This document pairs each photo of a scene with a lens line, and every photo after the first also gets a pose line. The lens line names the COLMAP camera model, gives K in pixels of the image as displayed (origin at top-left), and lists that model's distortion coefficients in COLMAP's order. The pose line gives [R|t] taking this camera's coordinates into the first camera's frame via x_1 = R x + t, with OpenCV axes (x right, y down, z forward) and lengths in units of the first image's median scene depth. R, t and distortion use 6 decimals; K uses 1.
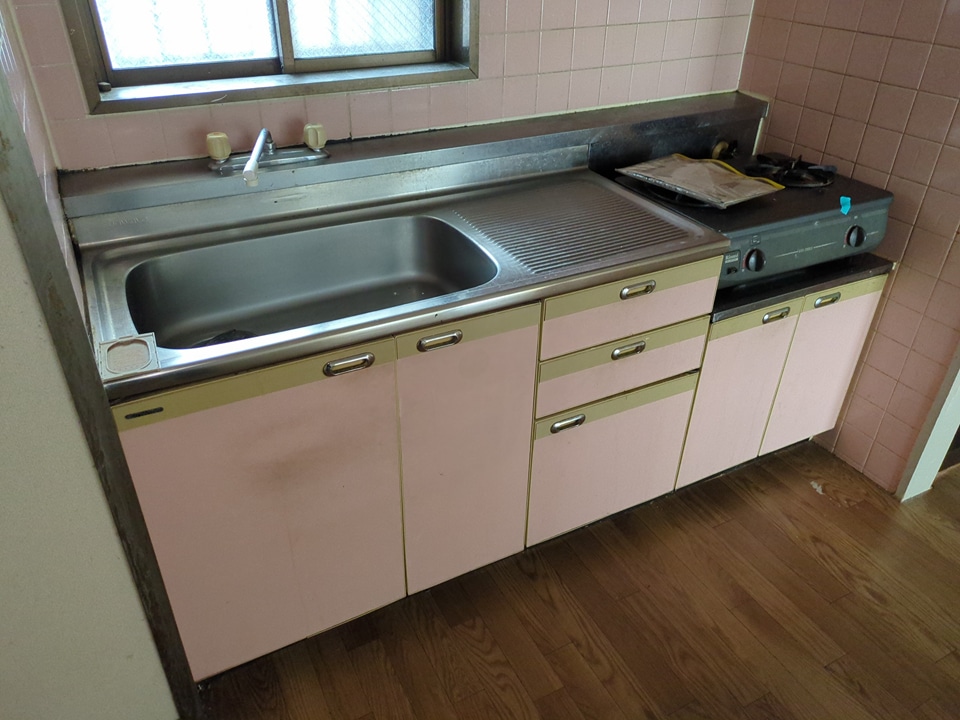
lens RADIAL K [[727.5, 0, 477.8], [0, 727.5, 357.5], [0, 0, 1]] dist [0.041272, -0.013275]
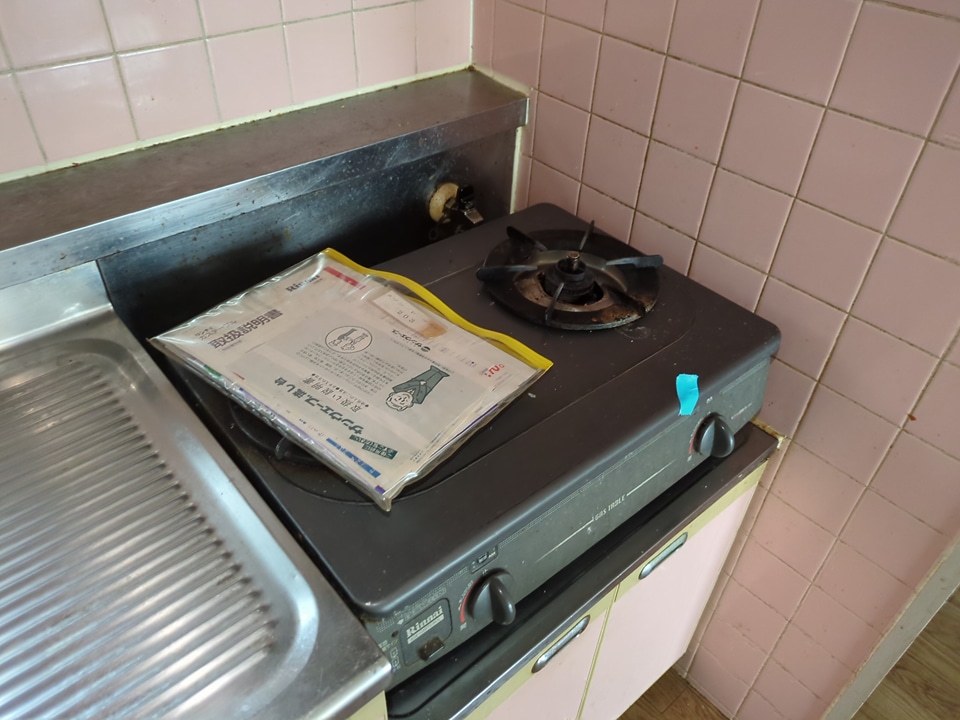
lens RADIAL K [[727.5, 0, 474.0], [0, 727.5, 361.1], [0, 0, 1]] dist [0.041272, -0.013275]
pose [[0.975502, -0.126571, 0.179933, 0.283336], [0.100437, 0.983932, 0.147617, -0.282656], [-0.195726, -0.125929, 0.972540, 0.571341]]
